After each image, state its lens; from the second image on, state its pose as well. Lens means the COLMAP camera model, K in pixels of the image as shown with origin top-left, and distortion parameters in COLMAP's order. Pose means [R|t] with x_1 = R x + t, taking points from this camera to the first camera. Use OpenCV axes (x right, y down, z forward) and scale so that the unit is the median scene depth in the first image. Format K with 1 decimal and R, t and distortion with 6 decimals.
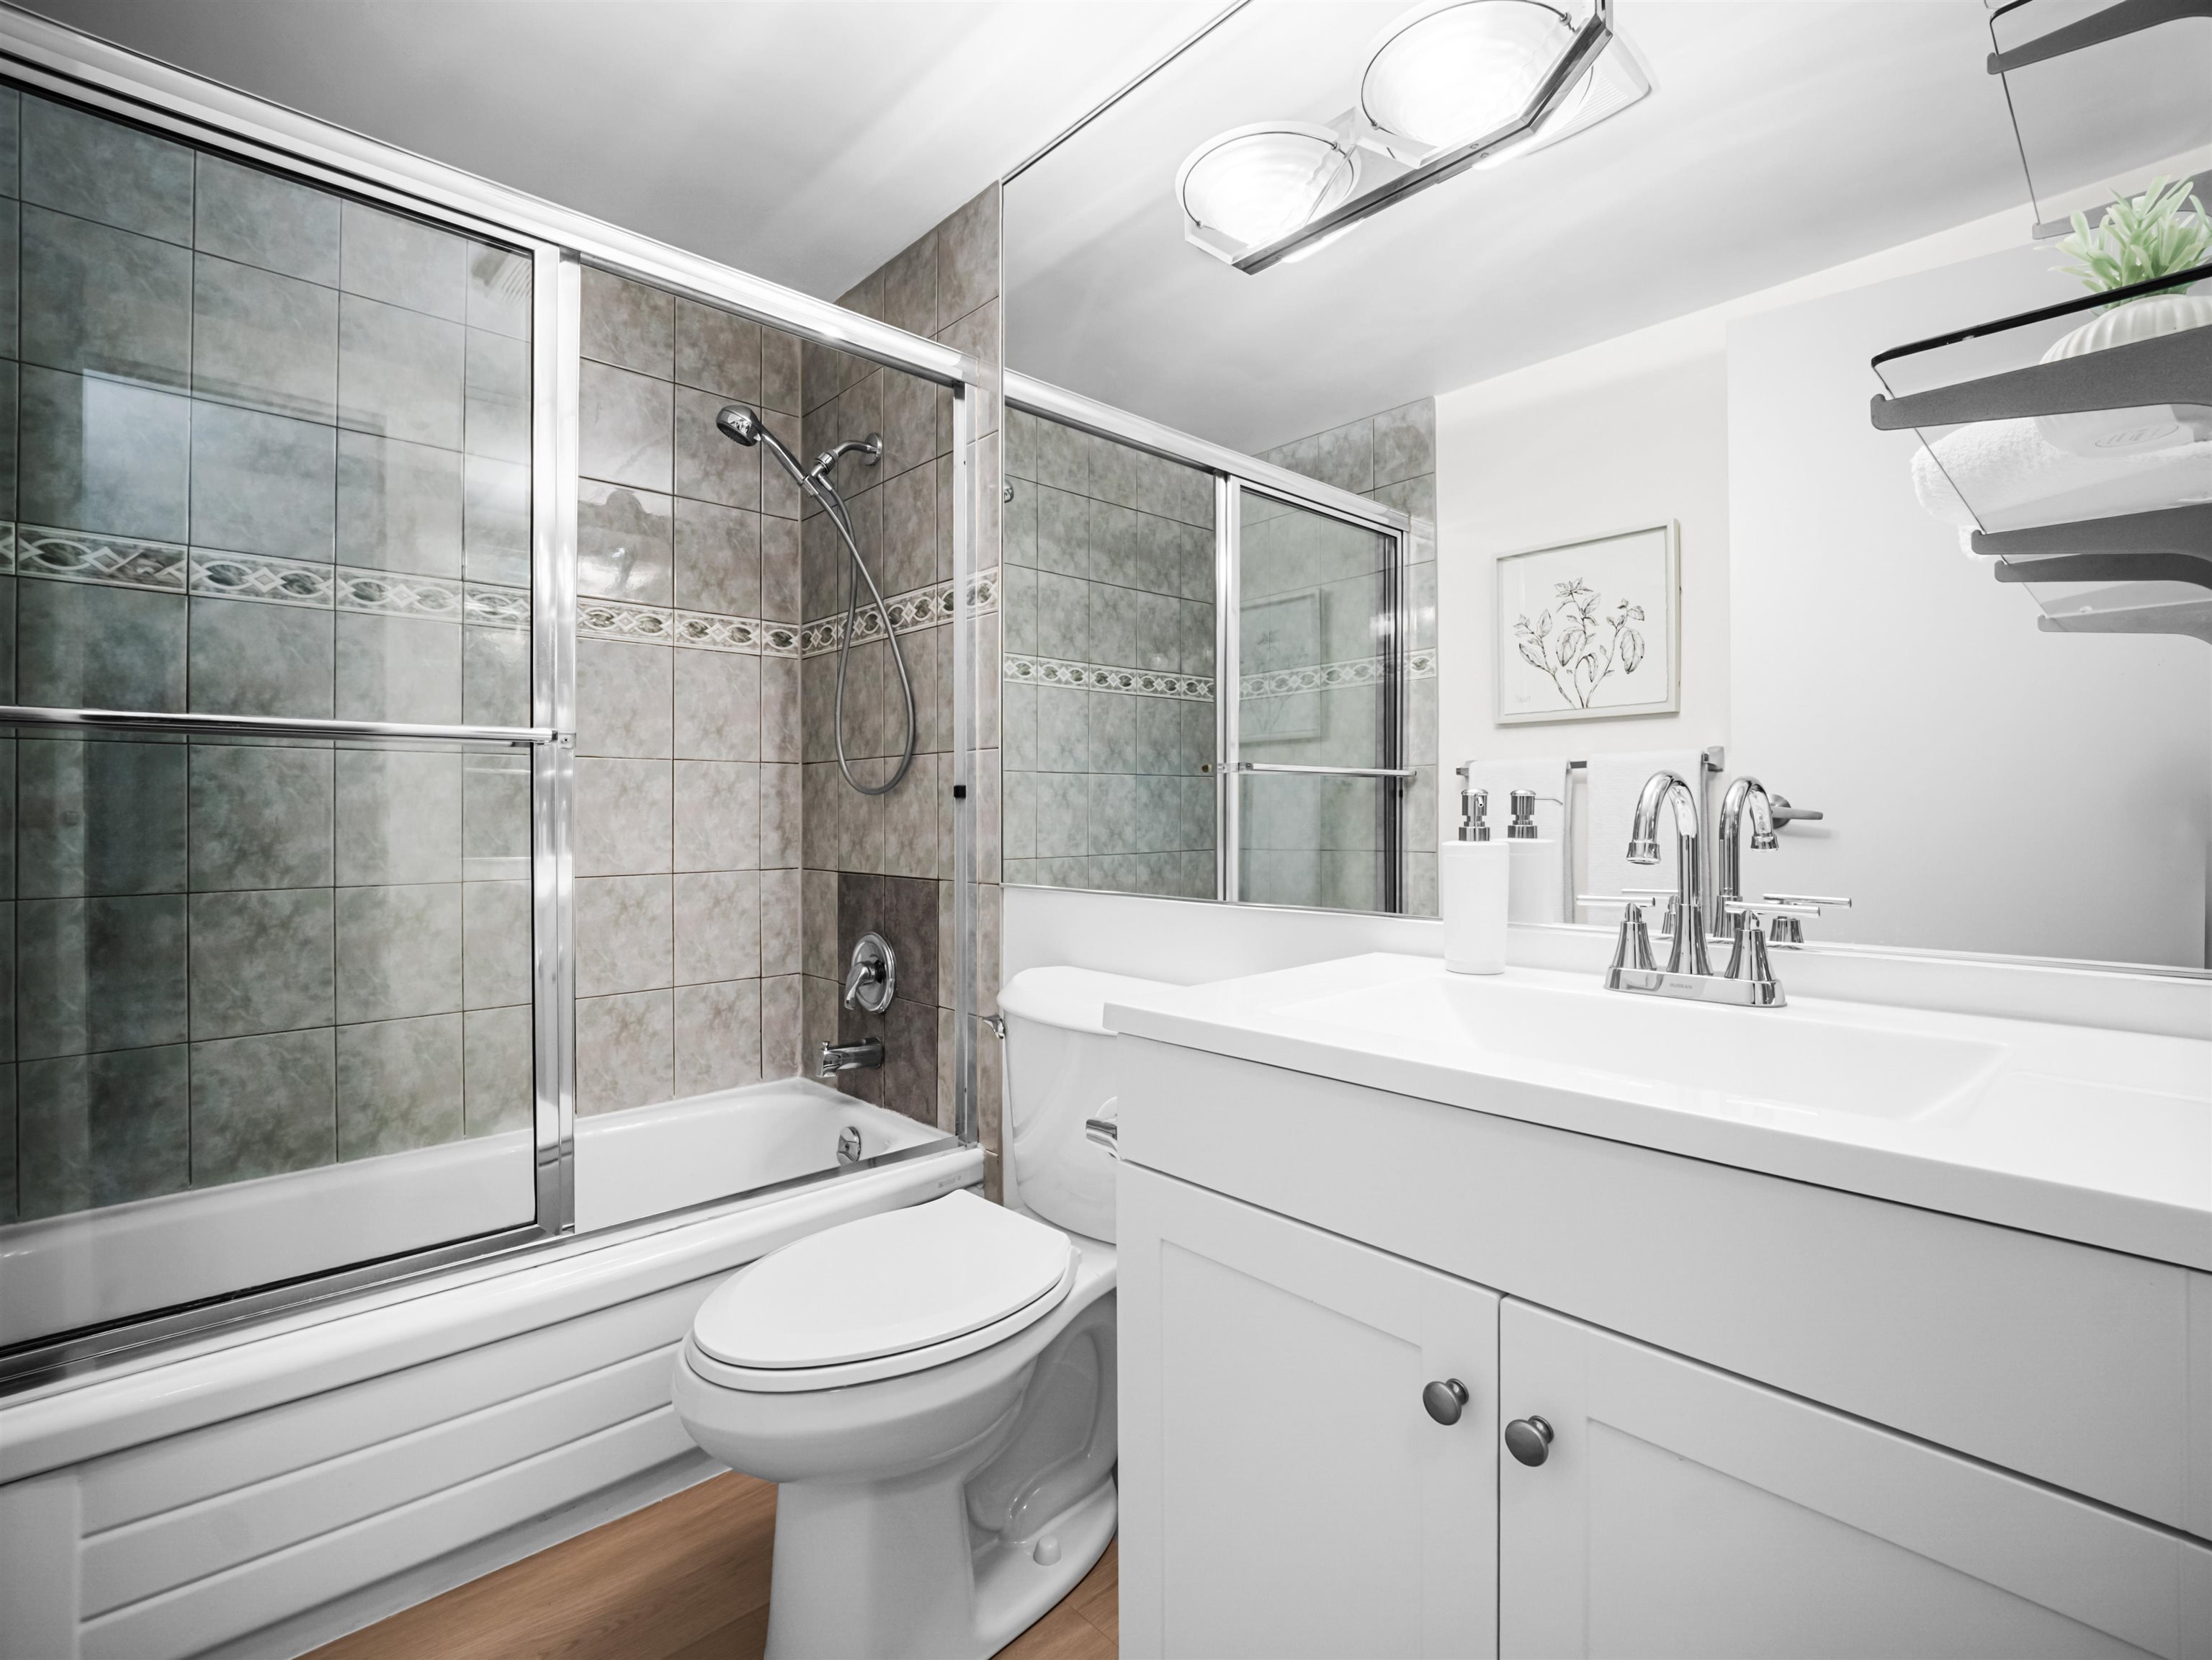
lens RADIAL K [[1015.3, 0, 1110.4], [0, 1015.3, 812.8], [0, 0, 1]] dist [-0.021671, 0.003673]
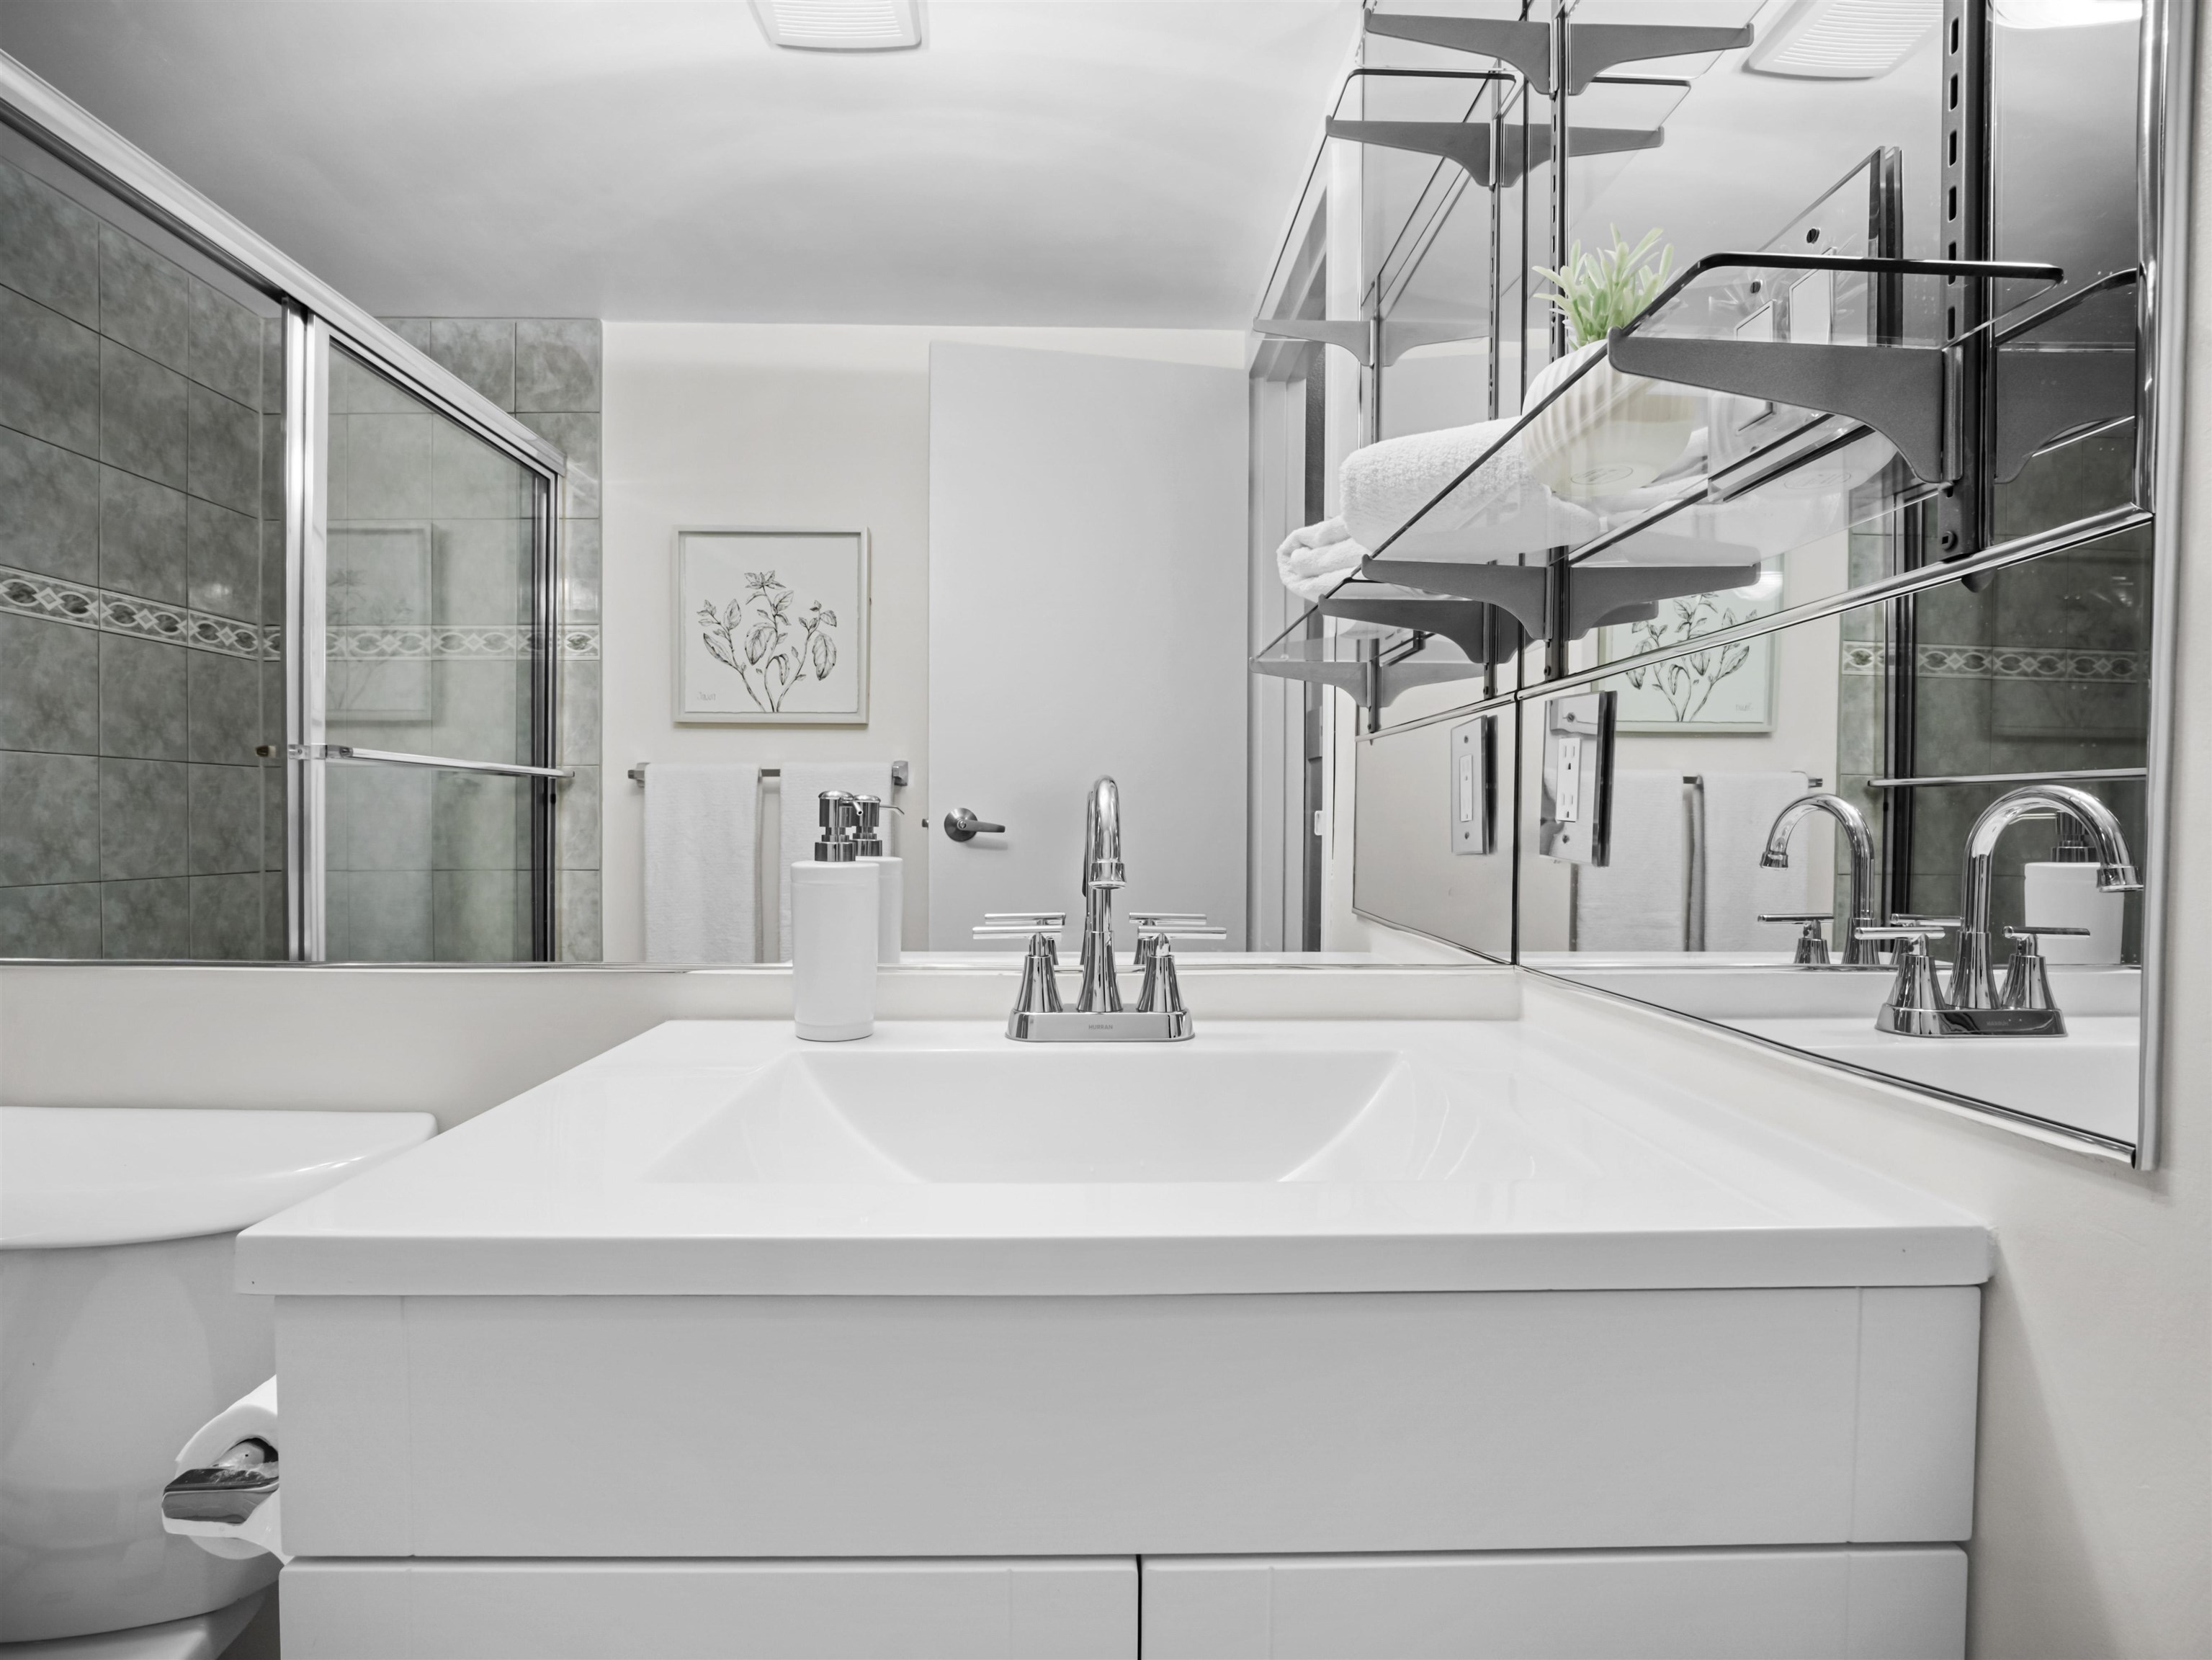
lens RADIAL K [[1015.3, 0, 1094.4], [0, 1015.3, 849.1], [0, 0, 1]] dist [-0.021671, 0.003673]
pose [[0.665639, -0.006485, 0.746246, -0.027539], [-0.011809, 0.999746, 0.019221, 0.000947], [-0.746180, -0.021606, 0.665393, 0.138214]]
